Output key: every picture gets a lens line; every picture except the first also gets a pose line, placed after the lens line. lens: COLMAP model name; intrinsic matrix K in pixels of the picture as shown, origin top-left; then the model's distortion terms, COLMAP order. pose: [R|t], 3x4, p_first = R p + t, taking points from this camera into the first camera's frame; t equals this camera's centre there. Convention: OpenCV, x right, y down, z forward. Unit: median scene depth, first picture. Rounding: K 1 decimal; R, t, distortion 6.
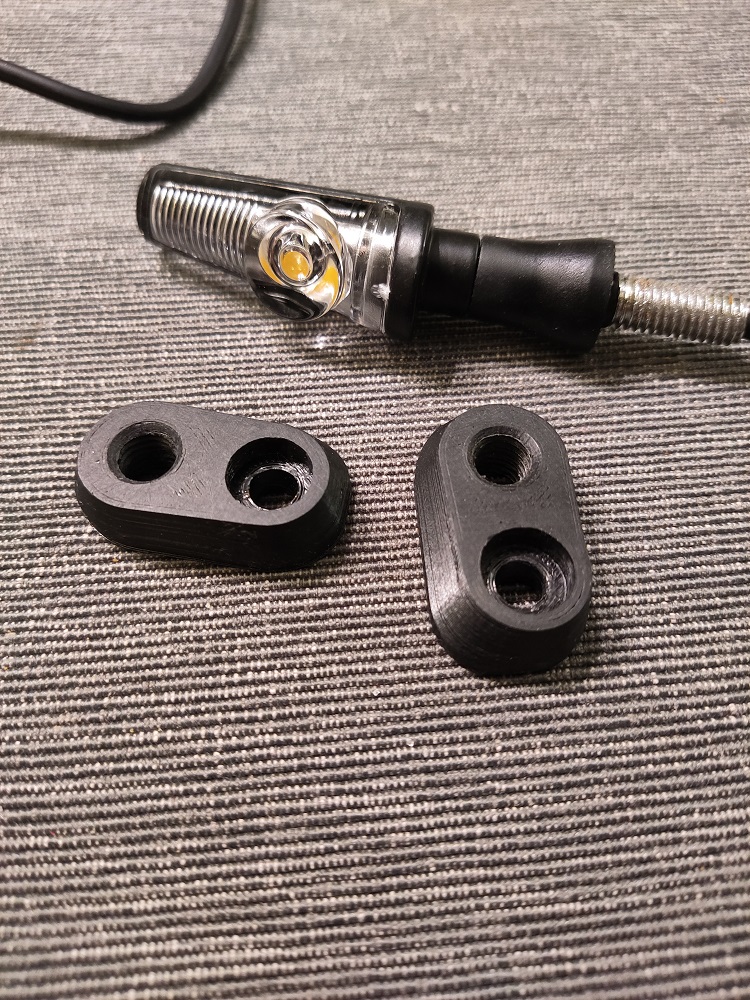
lens RADIAL K [[753.6, 0, 375.0], [0, 753.6, 500.0], [0, 0, 1]] dist [-0.005646, -0.006983]
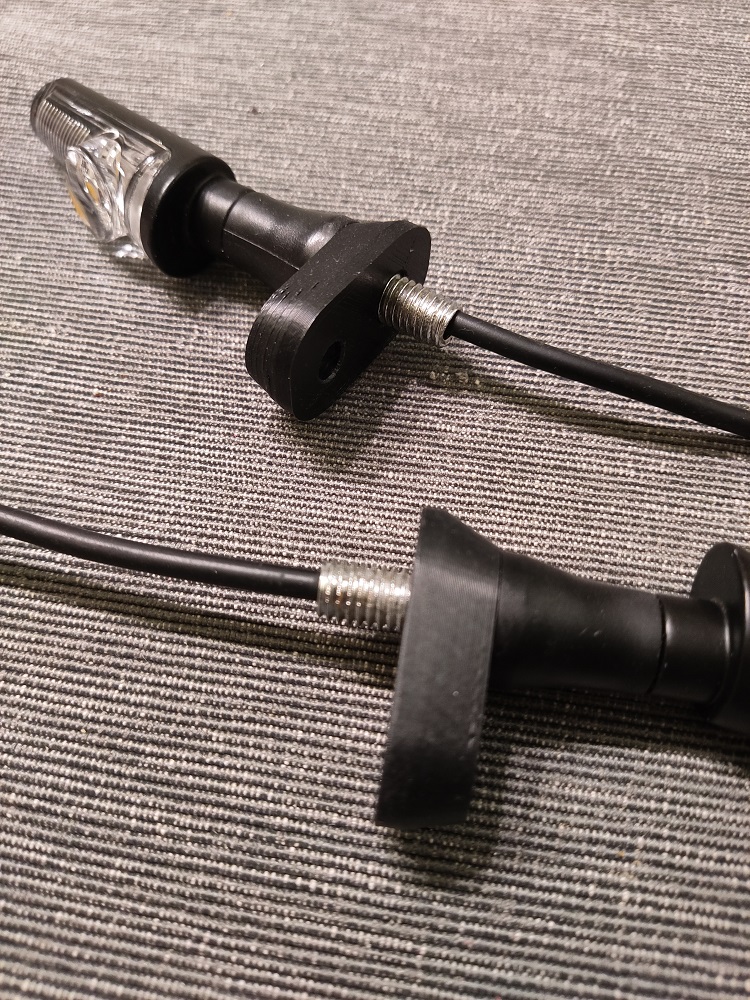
lens RADIAL K [[753.6, 0, 375.0], [0, 753.6, 500.0], [0, 0, 1]] dist [-0.005646, -0.006983]
pose [[0.963839, 0.219828, -0.150634, 0.197273], [-0.213778, 0.975307, 0.055449, -0.553634], [0.159103, -0.021241, 0.987033, 0.228479]]
